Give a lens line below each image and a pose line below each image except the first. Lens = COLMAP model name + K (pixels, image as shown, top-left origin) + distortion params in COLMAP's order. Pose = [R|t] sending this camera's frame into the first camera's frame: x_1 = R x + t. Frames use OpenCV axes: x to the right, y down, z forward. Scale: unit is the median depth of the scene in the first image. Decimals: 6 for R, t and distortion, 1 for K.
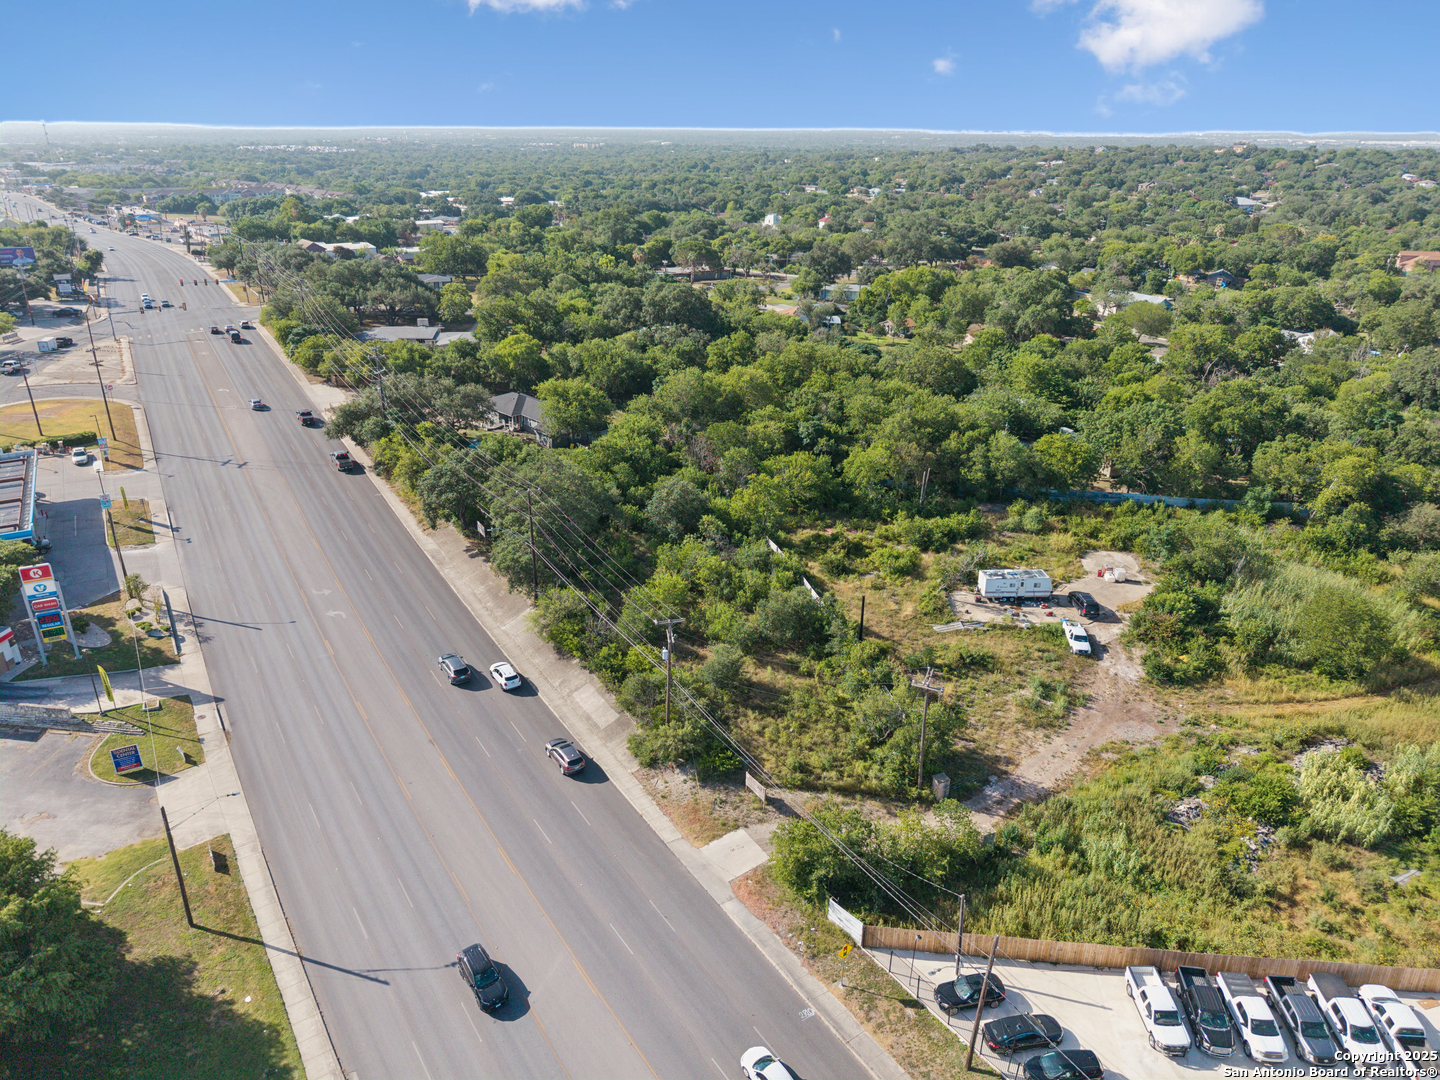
lens RADIAL K [[968.6, 0, 714.8], [0, 968.6, 549.4], [0, 0, 1]] dist [0.009511, -0.008776]
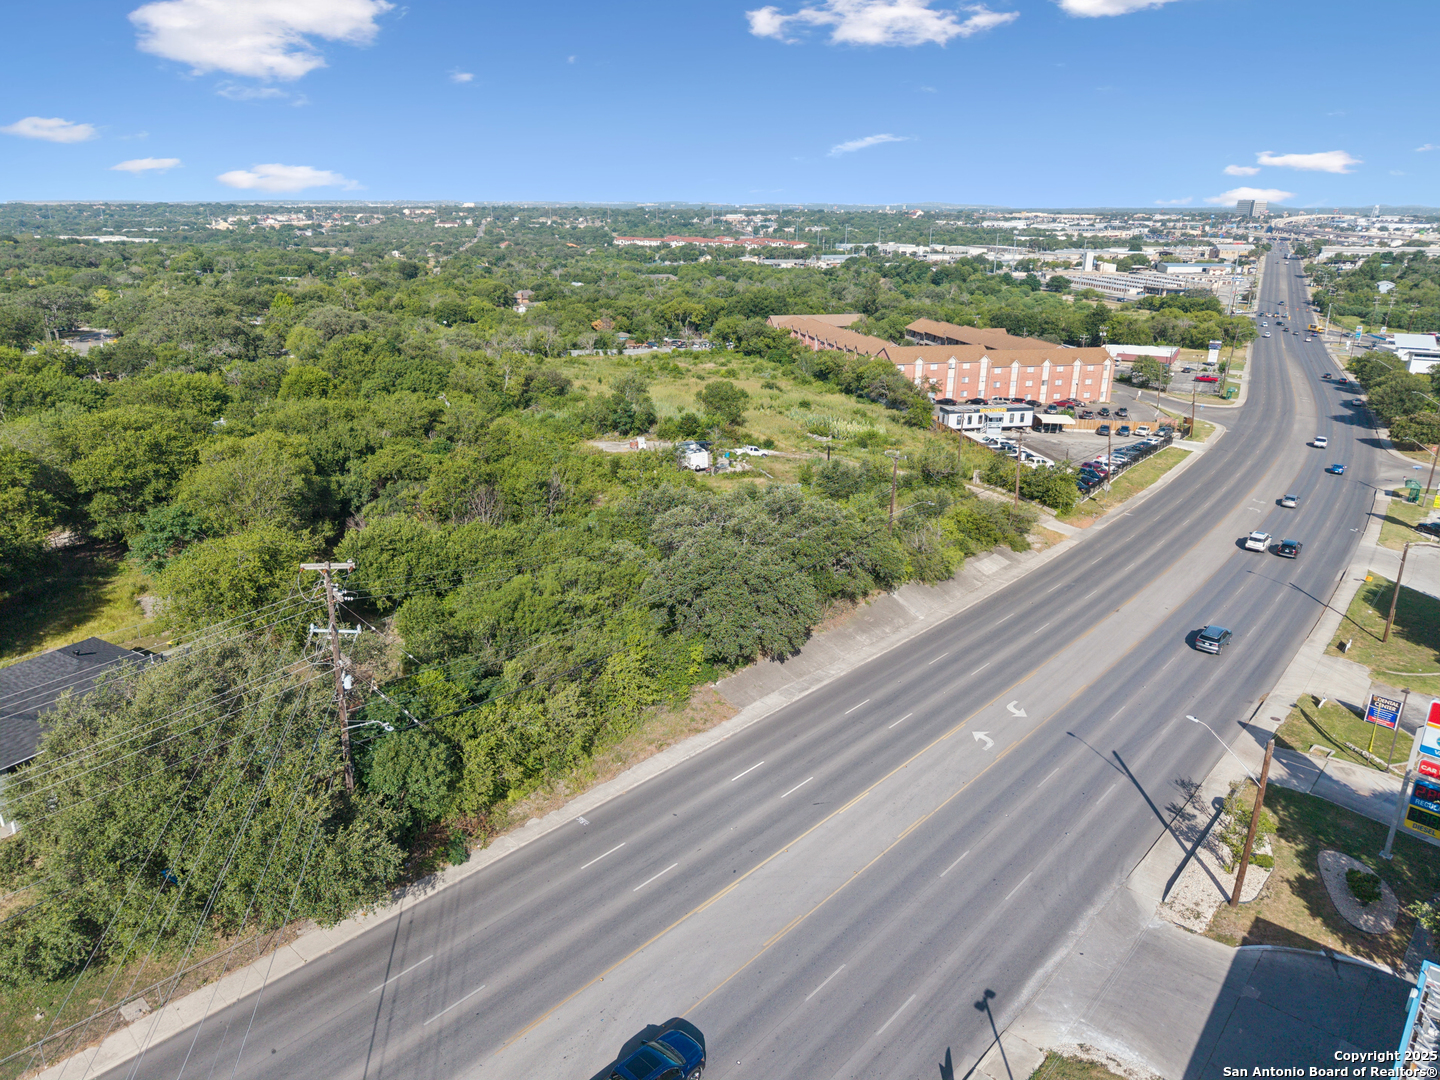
lens RADIAL K [[968.6, 0, 714.9], [0, 968.6, 542.0], [0, 0, 1]] dist [0.009511, -0.008776]
pose [[-0.287532, -0.326300, 0.900474, -0.924369], [0.378799, 0.824777, 0.419825, -0.409390], [-0.879680, 0.461812, -0.113548, 1.227956]]
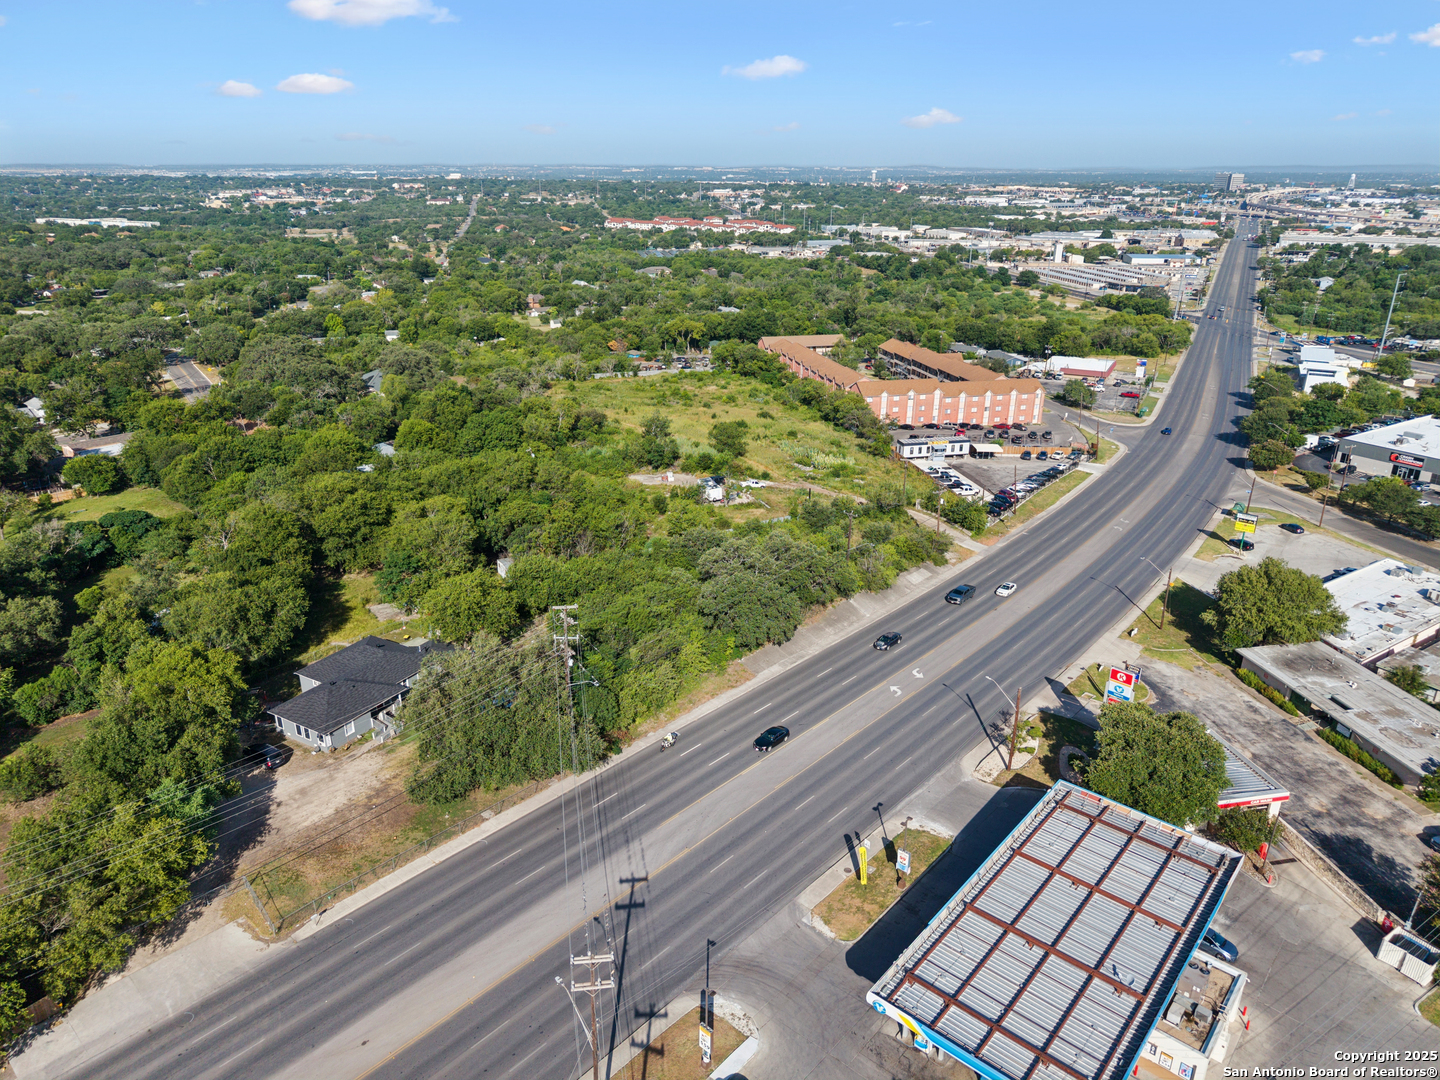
lens RADIAL K [[968.6, 0, 720.5], [0, 968.6, 547.3], [0, 0, 1]] dist [0.009511, -0.008776]
pose [[-0.306377, -0.360056, 0.881188, -1.312983], [0.374686, 0.805364, 0.459347, -0.694258], [-0.875068, 0.470902, -0.111837, 1.284858]]
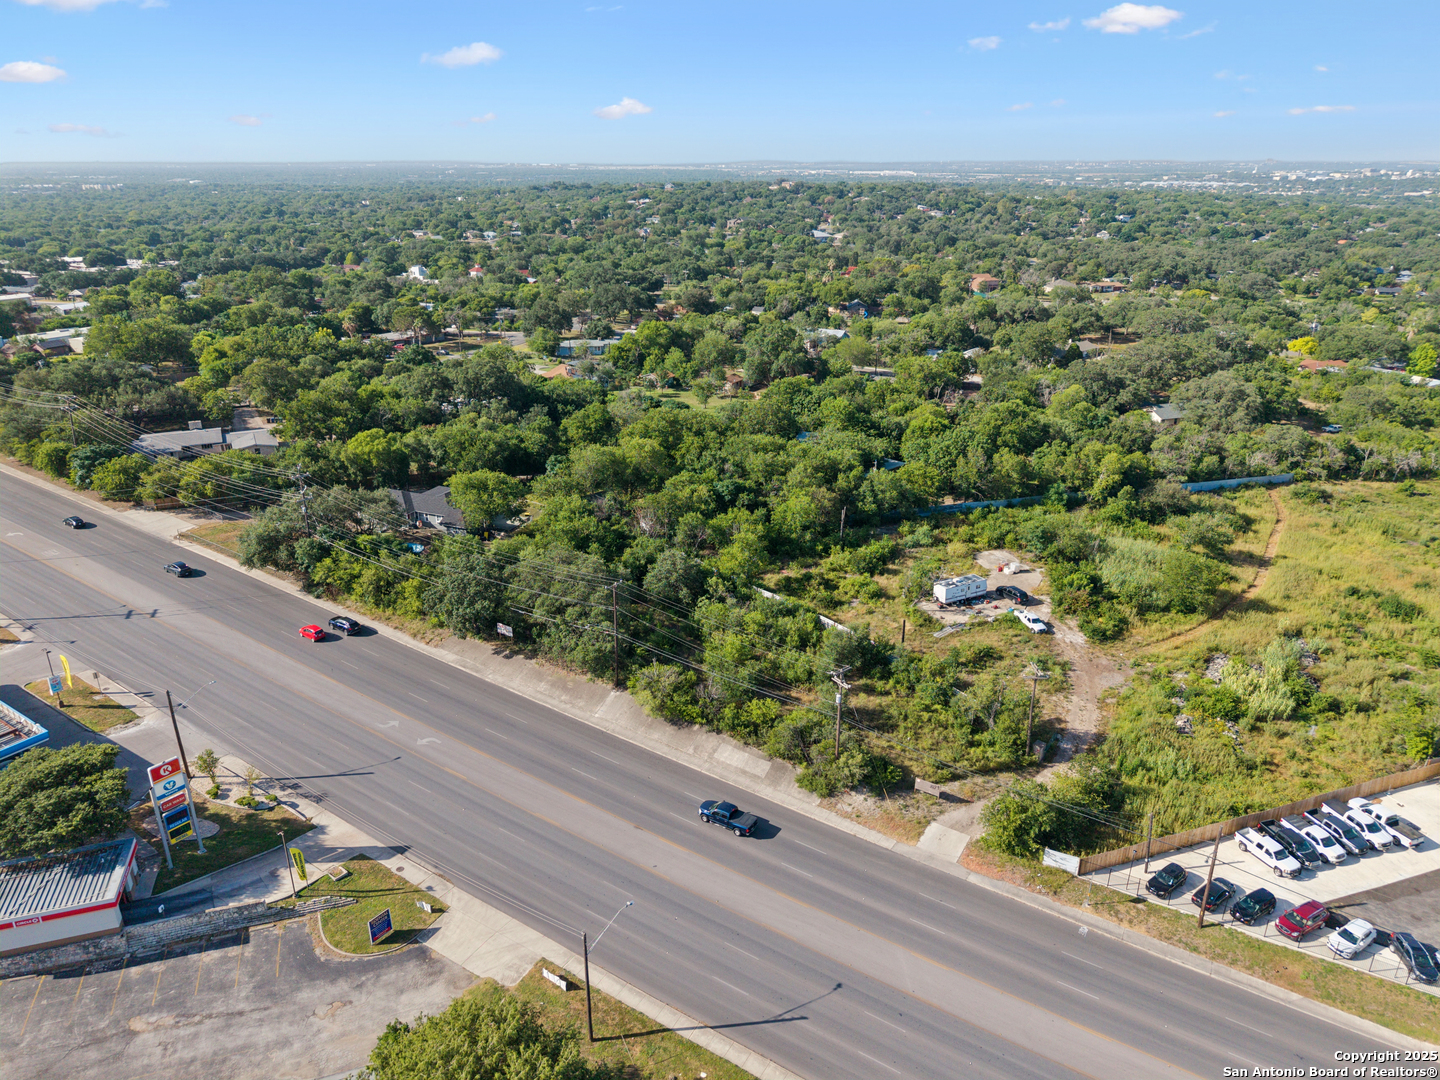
lens RADIAL K [[968.6, 0, 722.3], [0, 968.6, 539.6], [0, 0, 1]] dist [0.009511, -0.008776]
pose [[0.907180, -0.160070, 0.389104, -0.478076], [0.174580, 0.984641, -0.001965, -0.083953], [-0.382813, 0.069712, 0.921192, -0.050075]]
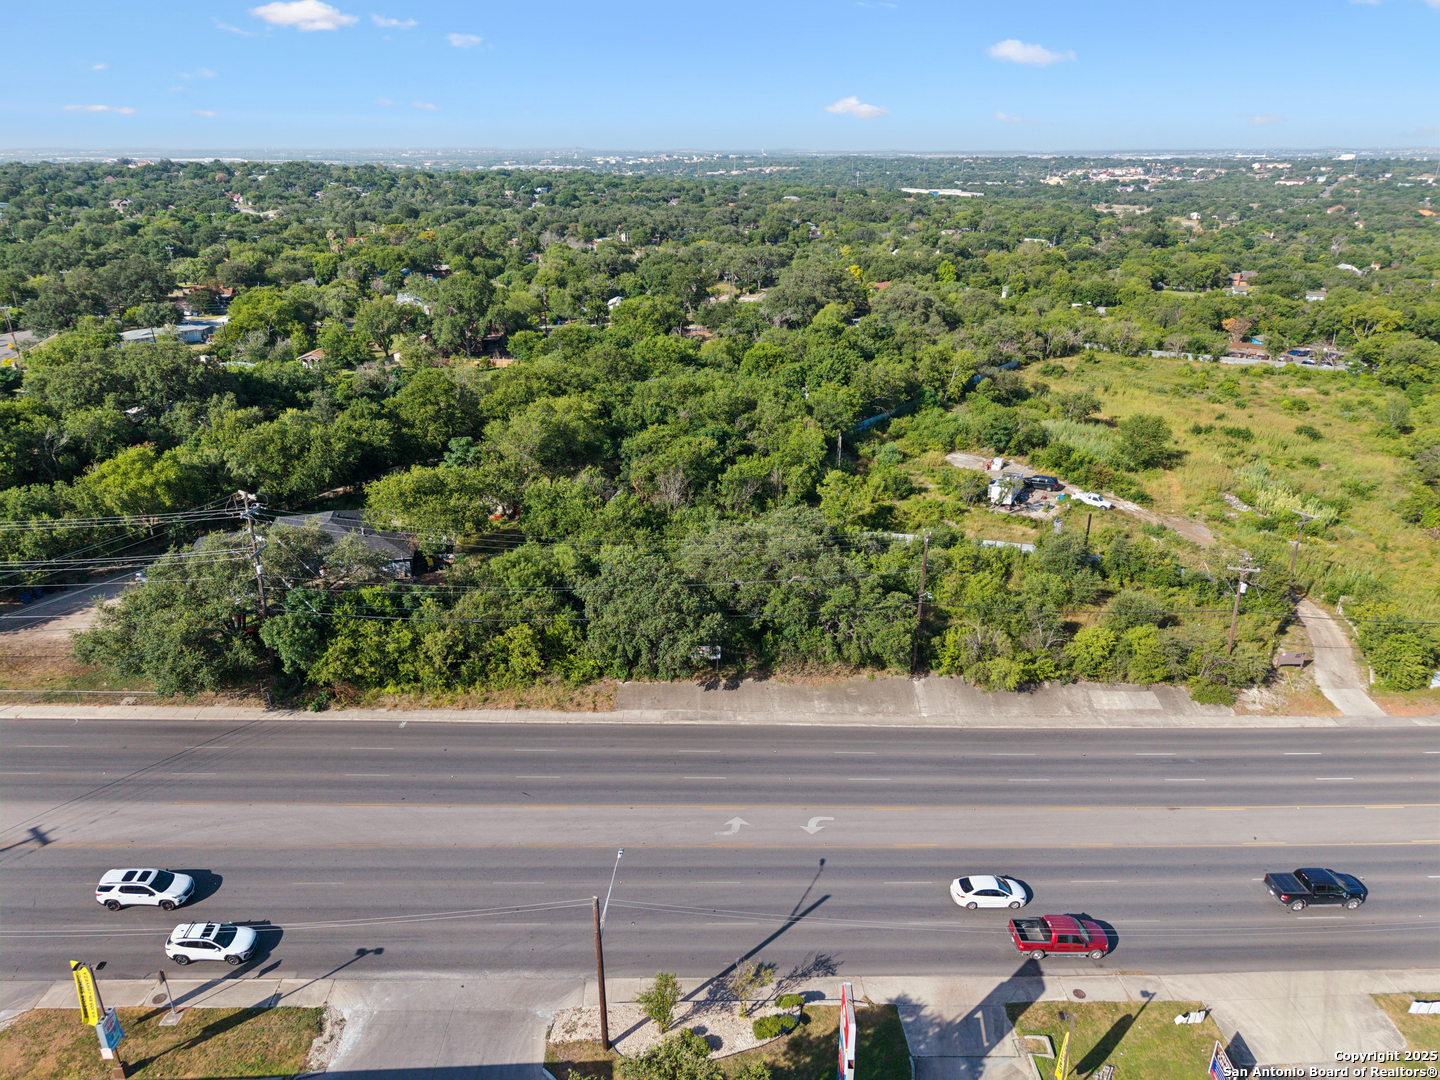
lens RADIAL K [[968.6, 0, 713.0], [0, 968.6, 532.7], [0, 0, 1]] dist [0.009511, -0.008776]
pose [[0.490049, -0.328985, 0.807230, -0.895290], [0.357490, 0.920438, 0.158100, -0.242698], [-0.795018, 0.211100, 0.568668, 0.653702]]
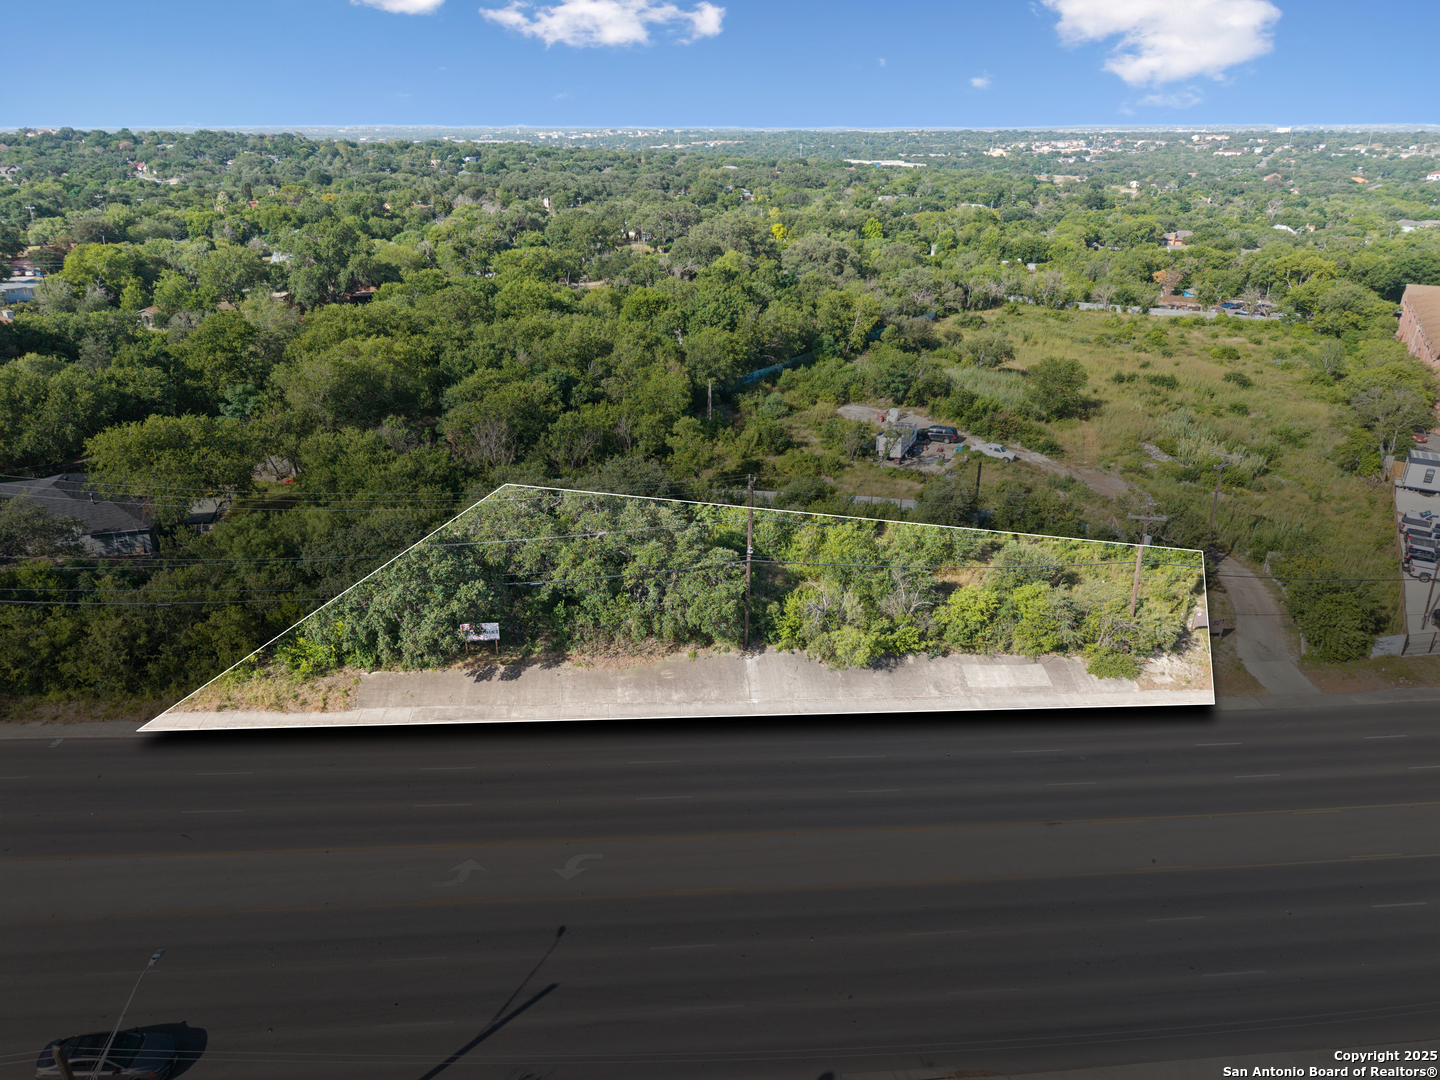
lens RADIAL K [[968.6, 0, 717.2], [0, 968.6, 540.9], [0, 0, 1]] dist [0.009511, -0.008776]
pose [[0.442849, -0.360493, 0.820932, -0.706008], [0.366409, 0.908427, 0.201257, -0.152442], [-0.818309, 0.211671, 0.534384, 0.660310]]
